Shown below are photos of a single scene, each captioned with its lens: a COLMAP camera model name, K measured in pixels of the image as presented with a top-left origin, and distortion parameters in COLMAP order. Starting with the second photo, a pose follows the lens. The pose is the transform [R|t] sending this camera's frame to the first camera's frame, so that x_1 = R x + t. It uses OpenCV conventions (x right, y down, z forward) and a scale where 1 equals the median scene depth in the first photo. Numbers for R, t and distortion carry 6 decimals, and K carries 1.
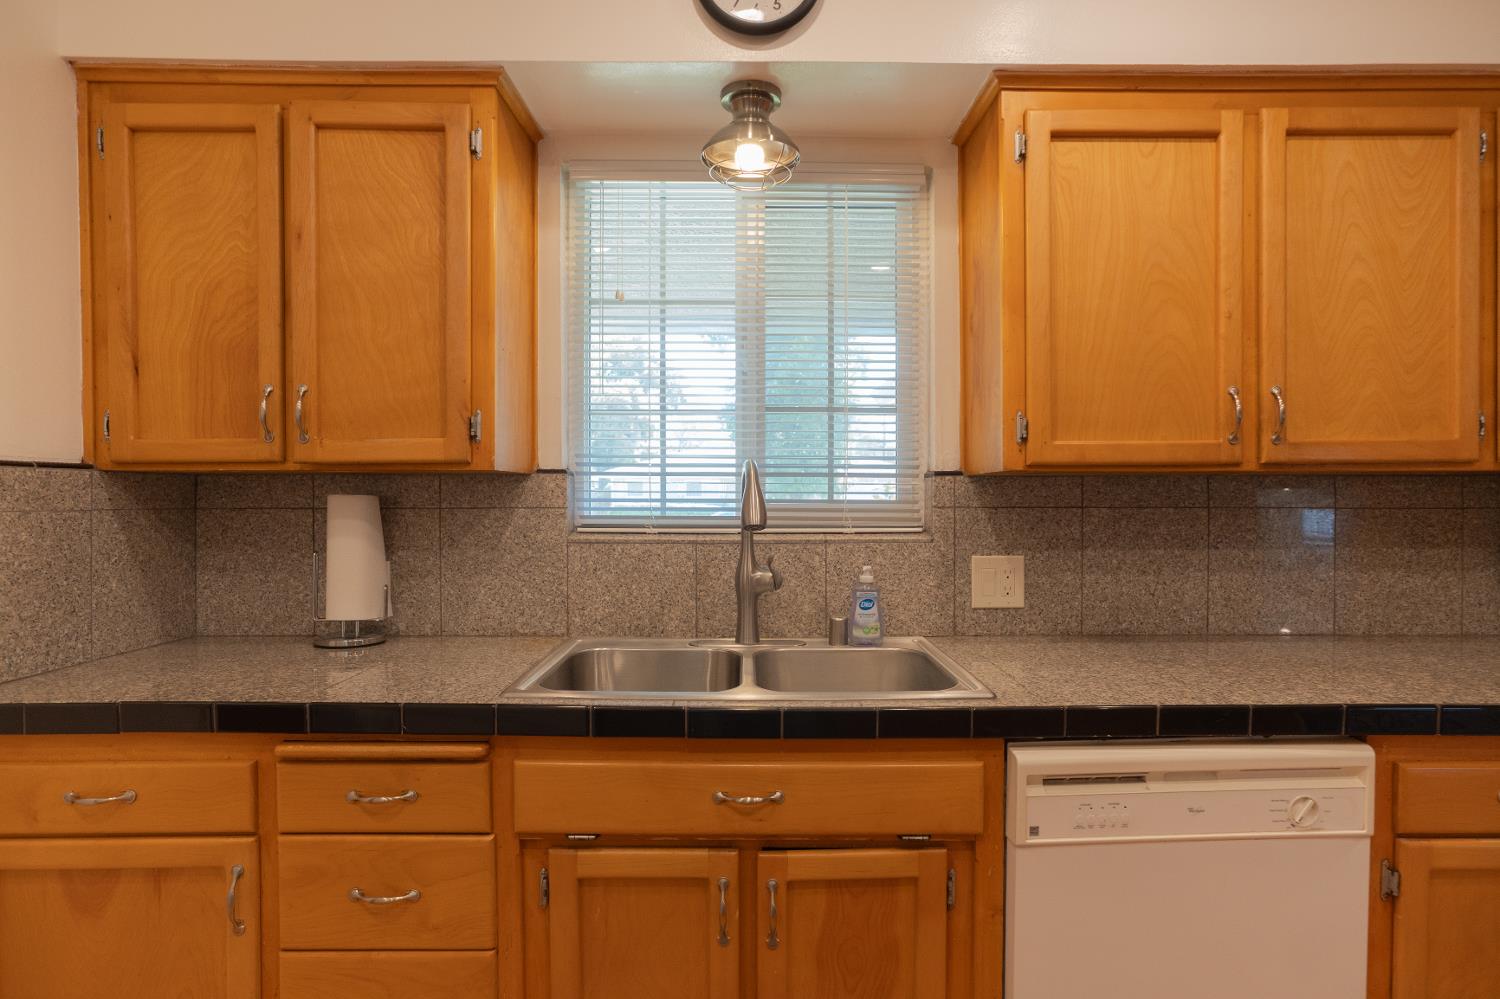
lens RADIAL K [[804.6, 0, 751.6], [0, 804.6, 506.7], [0, 0, 1]] dist [-0.056099, 0.048450]
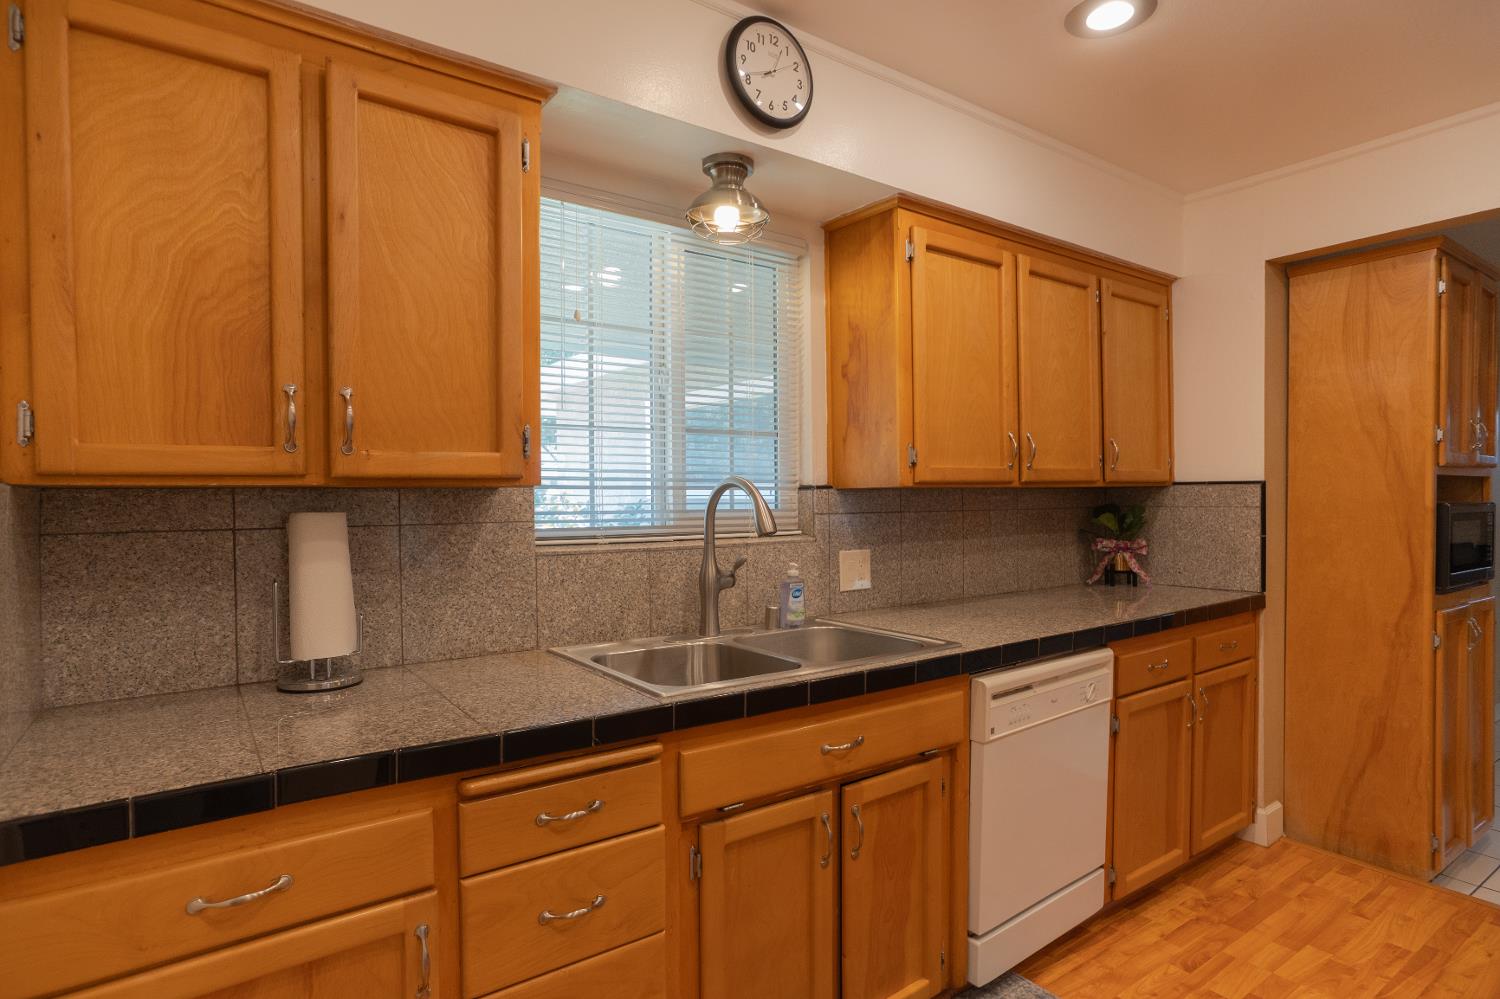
lens RADIAL K [[804.6, 0, 751.6], [0, 804.6, 506.7], [0, 0, 1]] dist [-0.056099, 0.048450]
pose [[0.815565, -0.013577, 0.578506, -0.690341], [0.016085, 0.999870, 0.000791, -0.015833], [-0.578442, 0.008660, 0.815678, 0.031331]]
